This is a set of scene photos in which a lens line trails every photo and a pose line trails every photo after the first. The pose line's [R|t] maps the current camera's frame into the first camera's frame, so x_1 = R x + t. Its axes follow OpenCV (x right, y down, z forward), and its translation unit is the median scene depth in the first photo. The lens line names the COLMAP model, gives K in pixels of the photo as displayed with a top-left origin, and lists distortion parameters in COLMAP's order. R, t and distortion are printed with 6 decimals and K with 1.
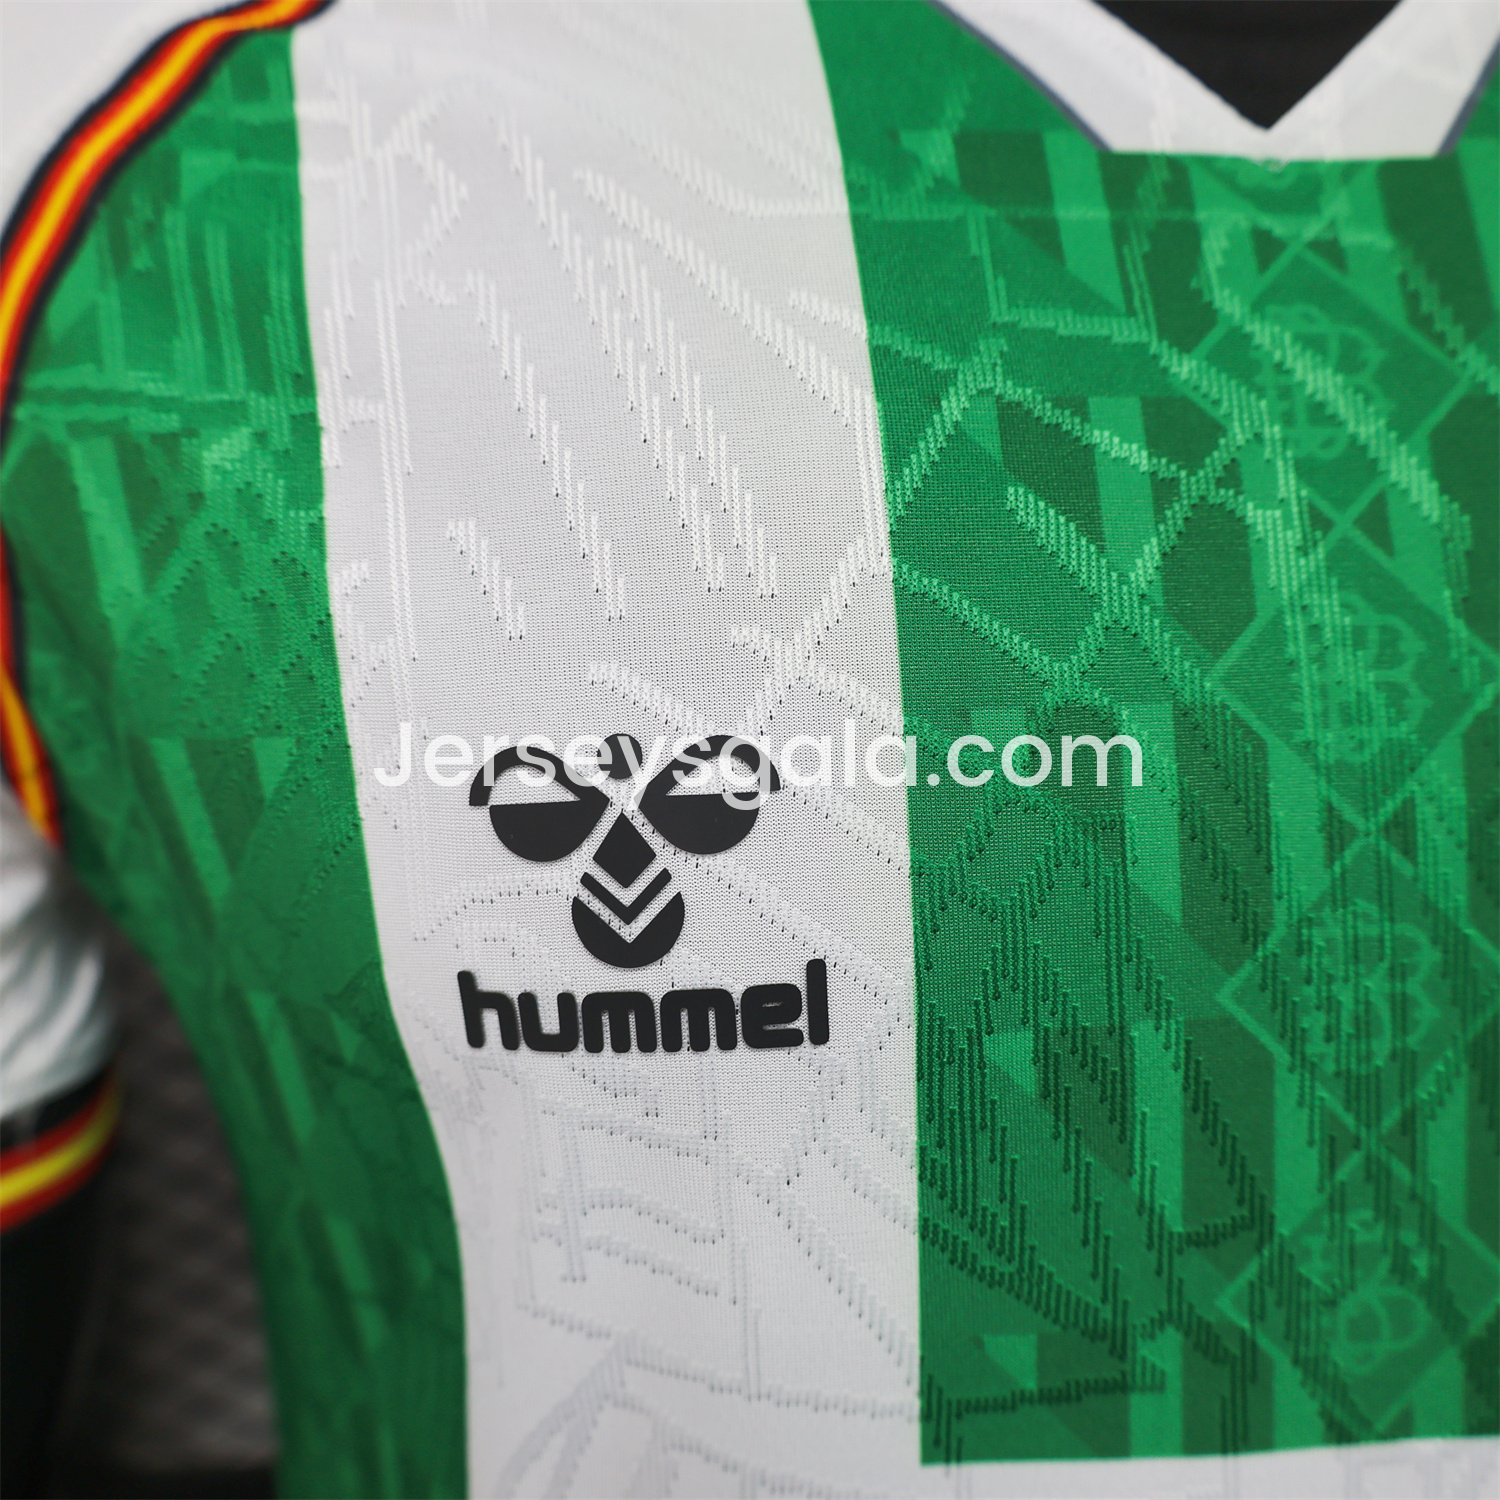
lens RADIAL K [[1611.8, 0, 750.0], [0, 1611.8, 750.0], [0, 0, 1]] dist [-0.016681, 0.042102]
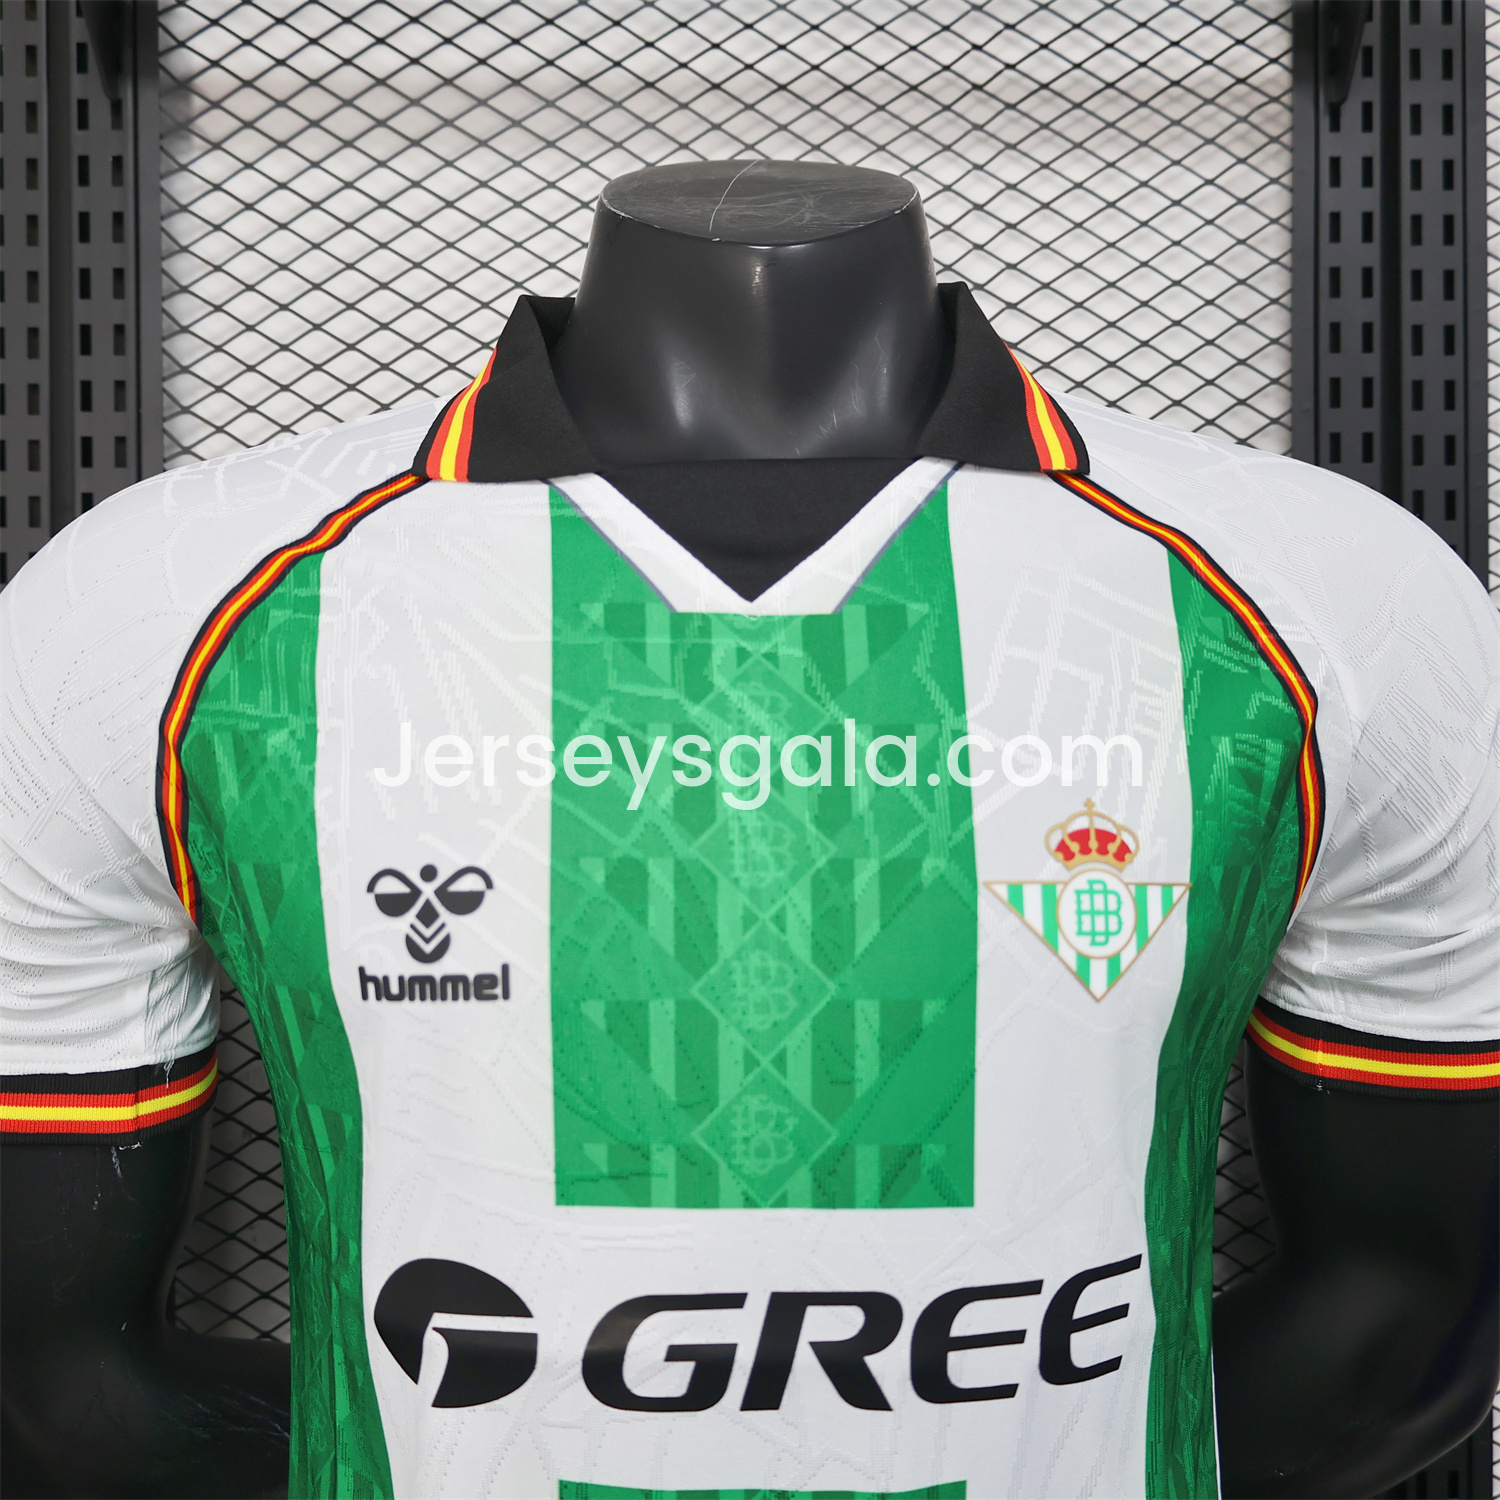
lens RADIAL K [[1611.8, 0, 750.0], [0, 1611.8, 750.0], [0, 0, 1]] dist [-0.016681, 0.042102]
pose [[0.995712, 0.021200, -0.090040, 0.553713], [-0.033190, 0.990449, -0.133826, 0.116336], [0.086343, 0.136241, 0.986906, -1.212643]]
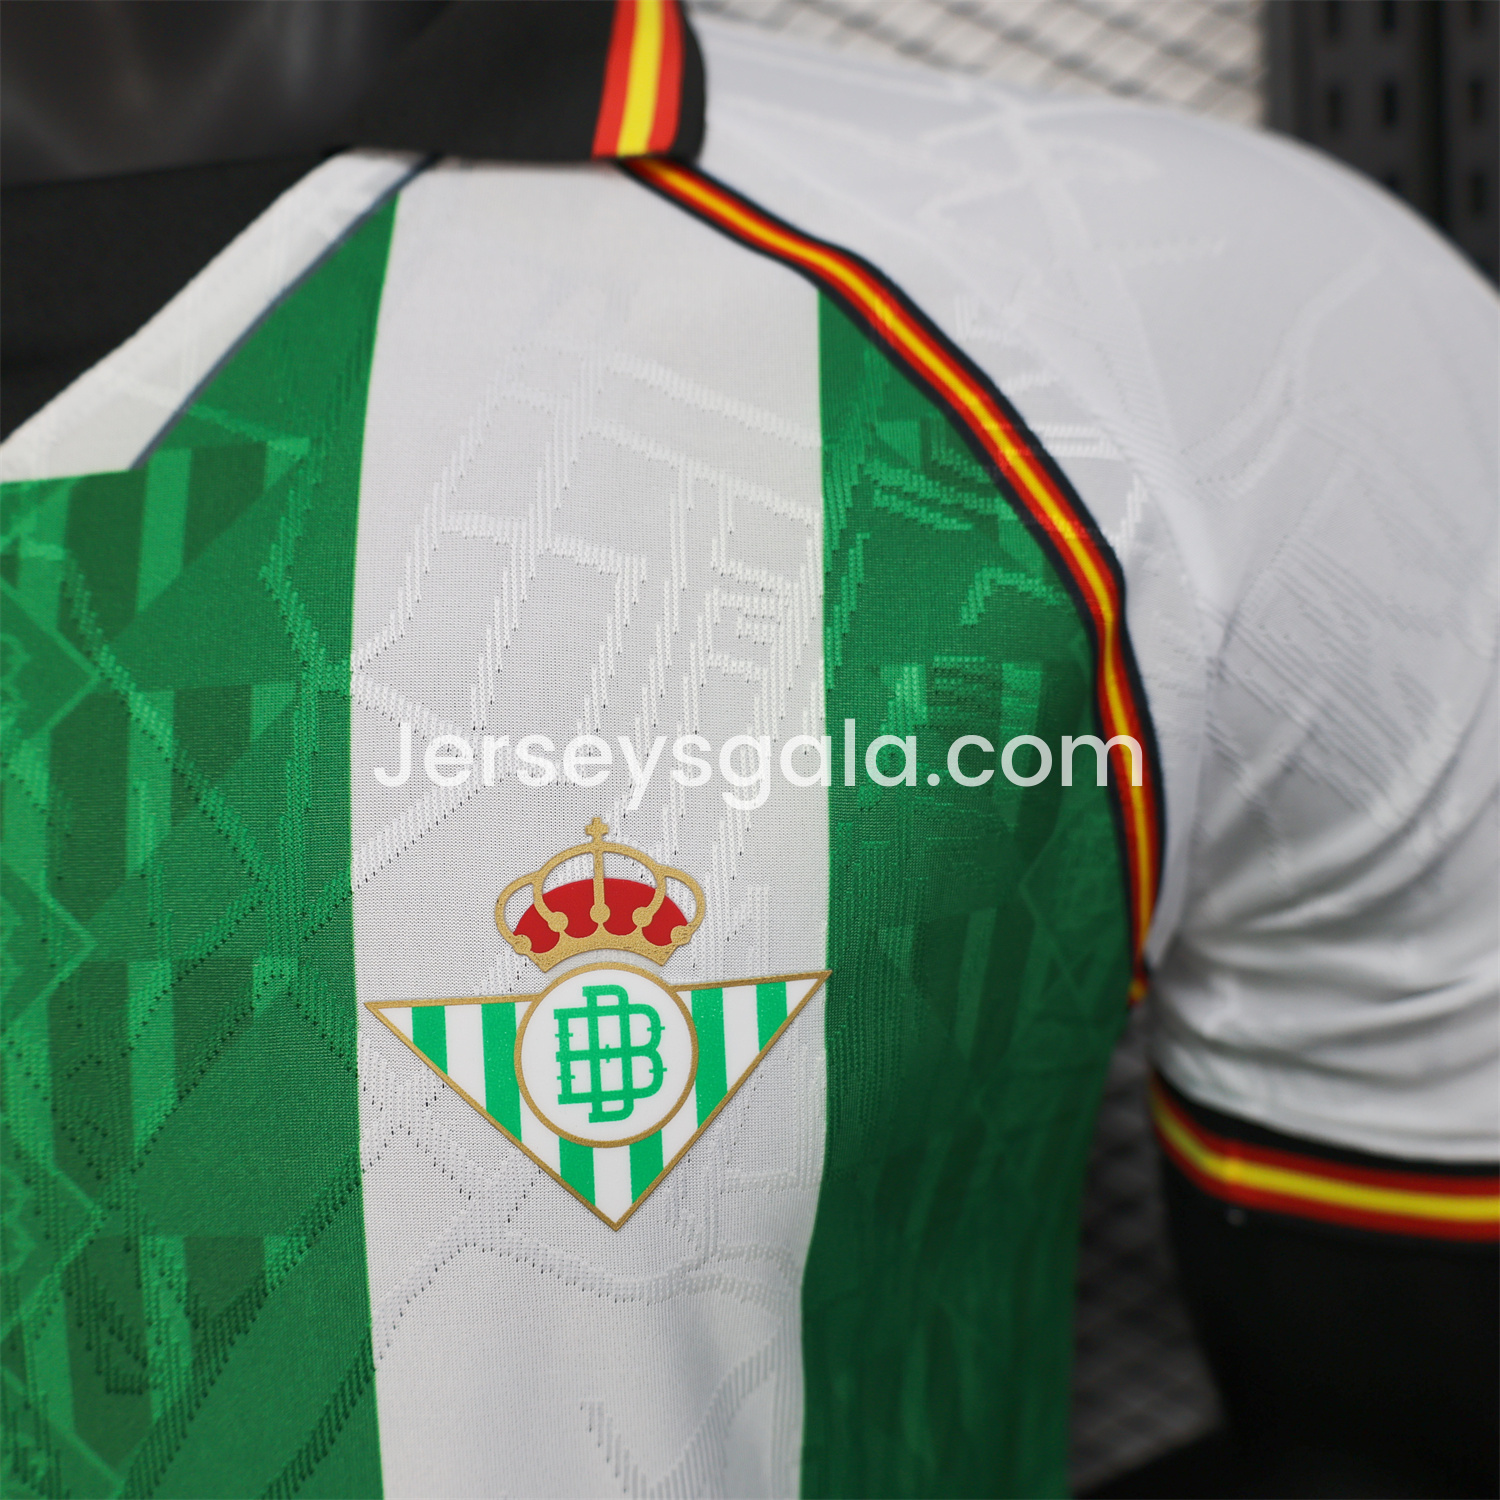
lens RADIAL K [[1601.6, 0, 750.0], [0, 1601.6, 750.0], [0, 0, 1]] dist [-0.018006, 0.020314]
pose [[0.976838, -0.013826, -0.213535, 1.164786], [0.010892, 0.999830, -0.014911, -0.162645], [0.213705, 0.012240, 0.976822, 0.004814]]
